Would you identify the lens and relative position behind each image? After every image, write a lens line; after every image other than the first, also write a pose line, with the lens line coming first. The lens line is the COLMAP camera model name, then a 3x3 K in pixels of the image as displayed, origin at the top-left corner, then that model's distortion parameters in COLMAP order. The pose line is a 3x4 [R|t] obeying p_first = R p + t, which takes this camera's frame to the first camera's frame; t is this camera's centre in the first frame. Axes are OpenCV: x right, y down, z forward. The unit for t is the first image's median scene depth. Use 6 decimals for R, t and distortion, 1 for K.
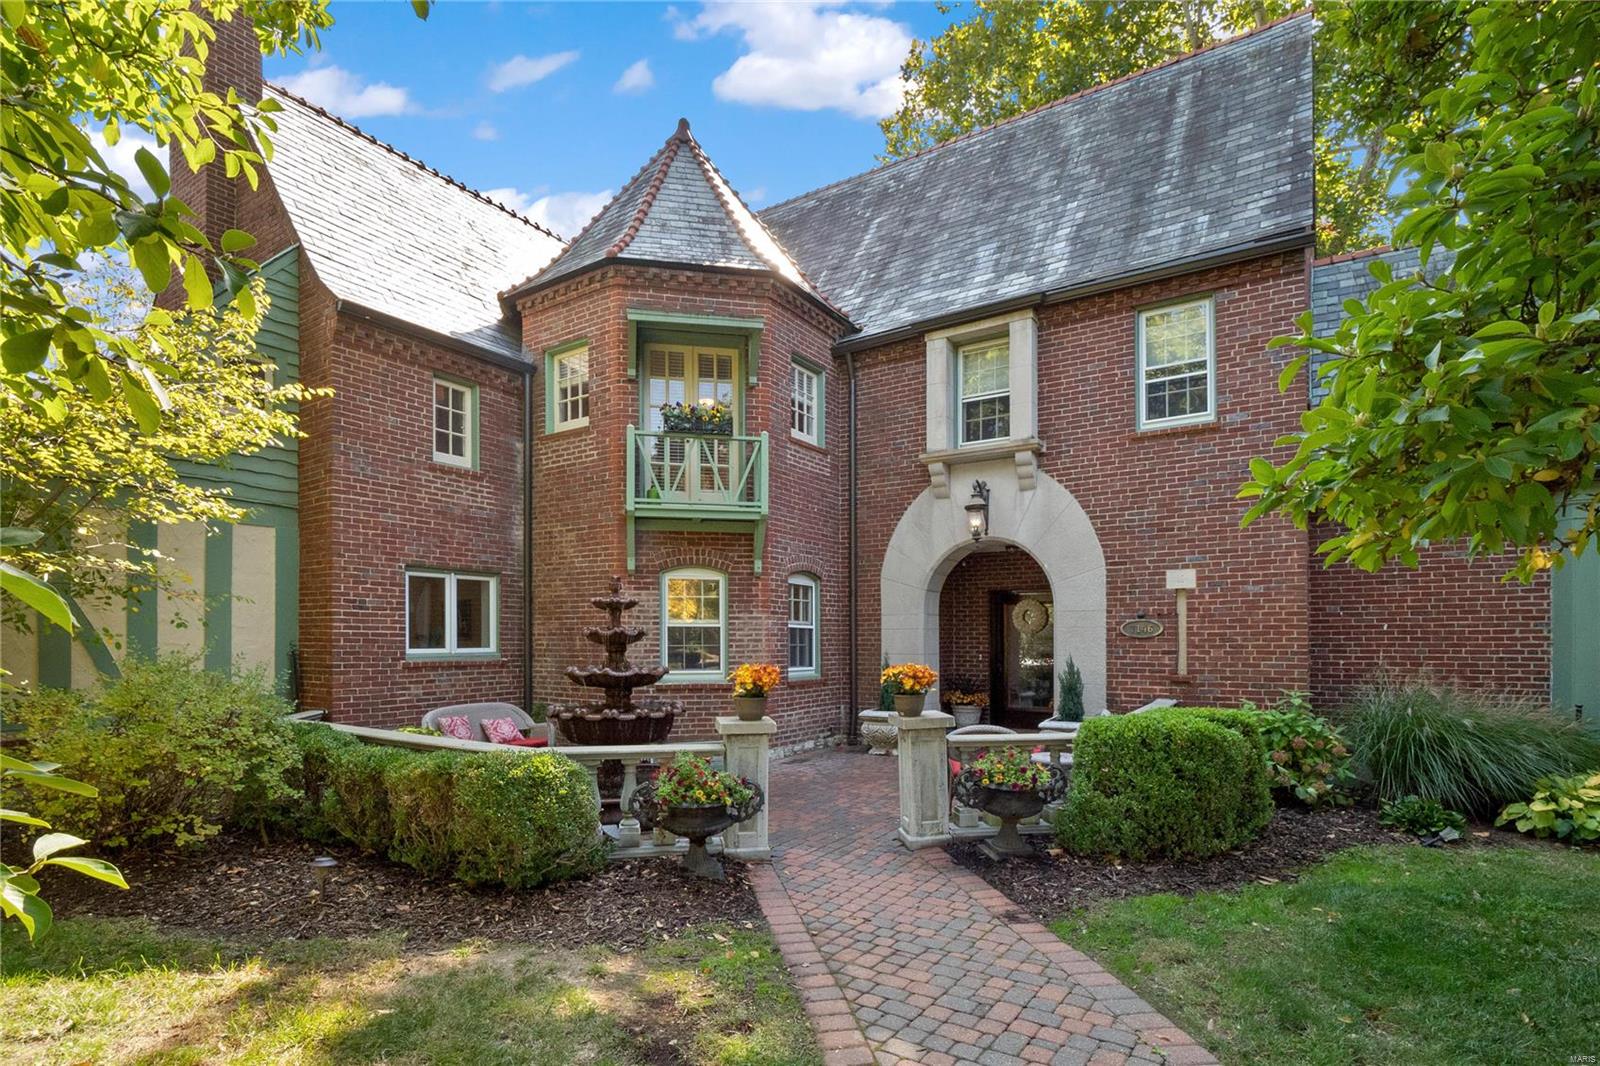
lens RADIAL K [[729.9, 0, 811.7], [0, 729.9, 566.9], [0, 0, 1]] dist [-0.001440, -0.000172]
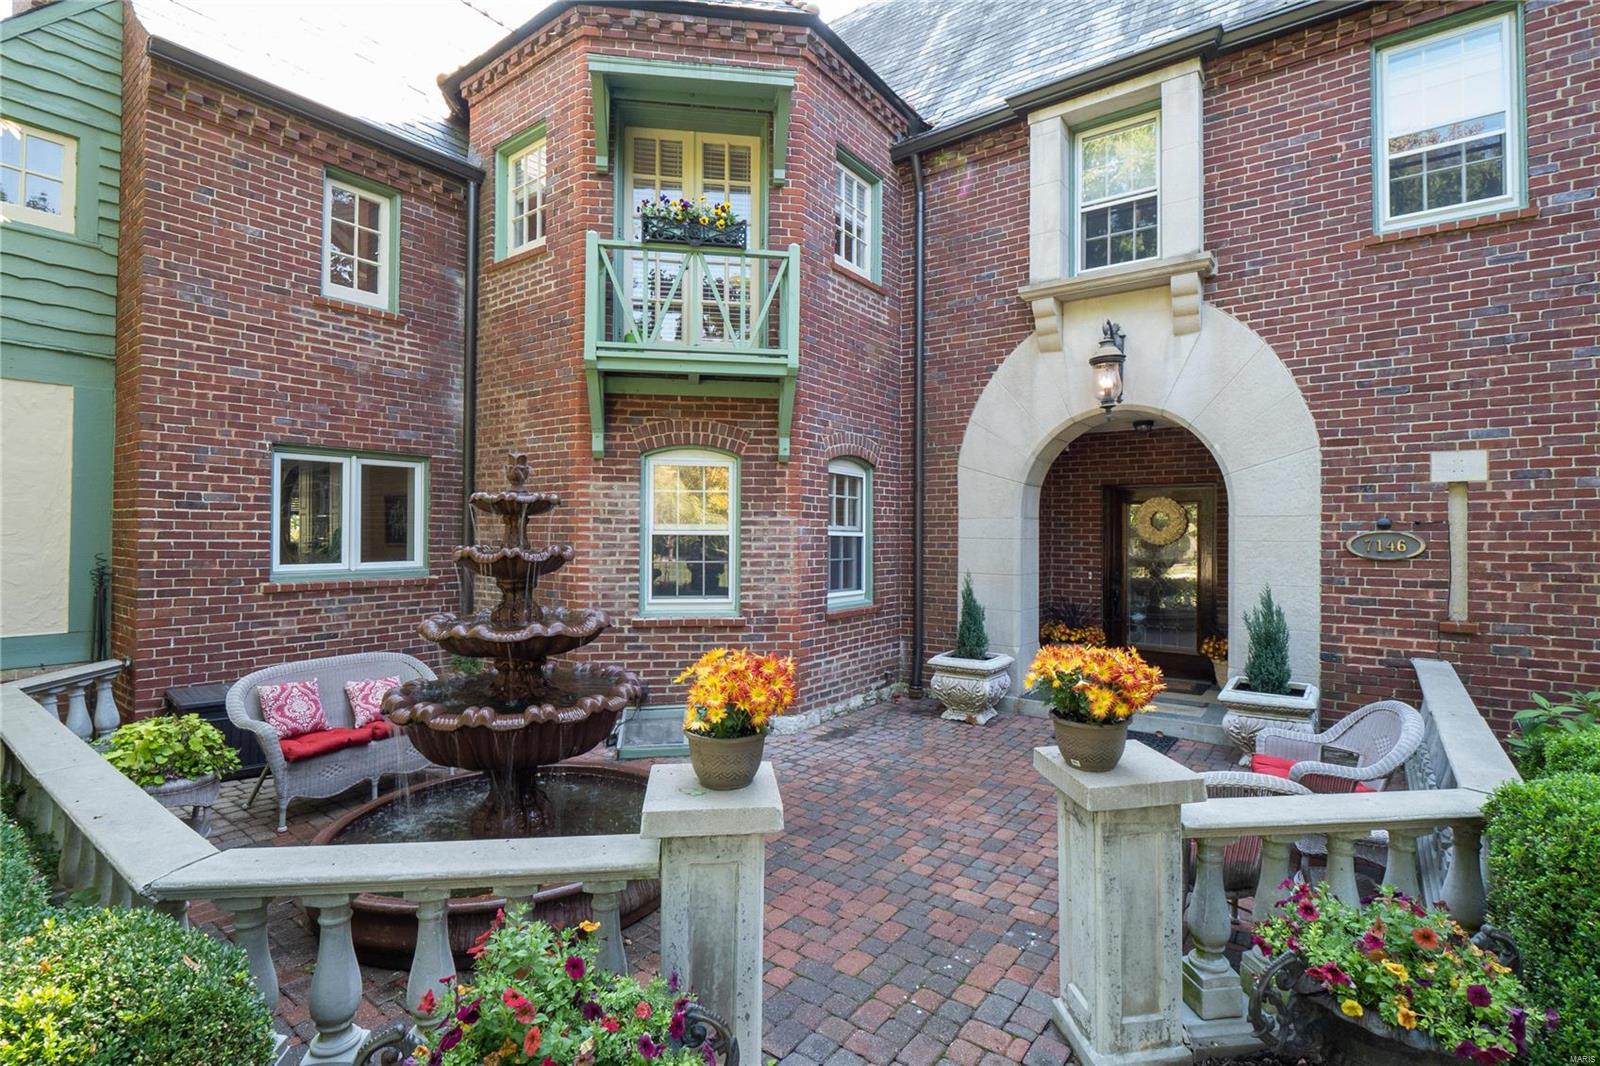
lens RADIAL K [[729.9, 0, 811.7], [0, 729.9, 566.9], [0, 0, 1]] dist [-0.001440, -0.000172]
pose [[0.998068, 0.011022, -0.061151, -0.004546], [-0.002151, 0.989680, 0.143280, 0.012103], [0.062099, -0.142872, 0.987791, 0.304844]]
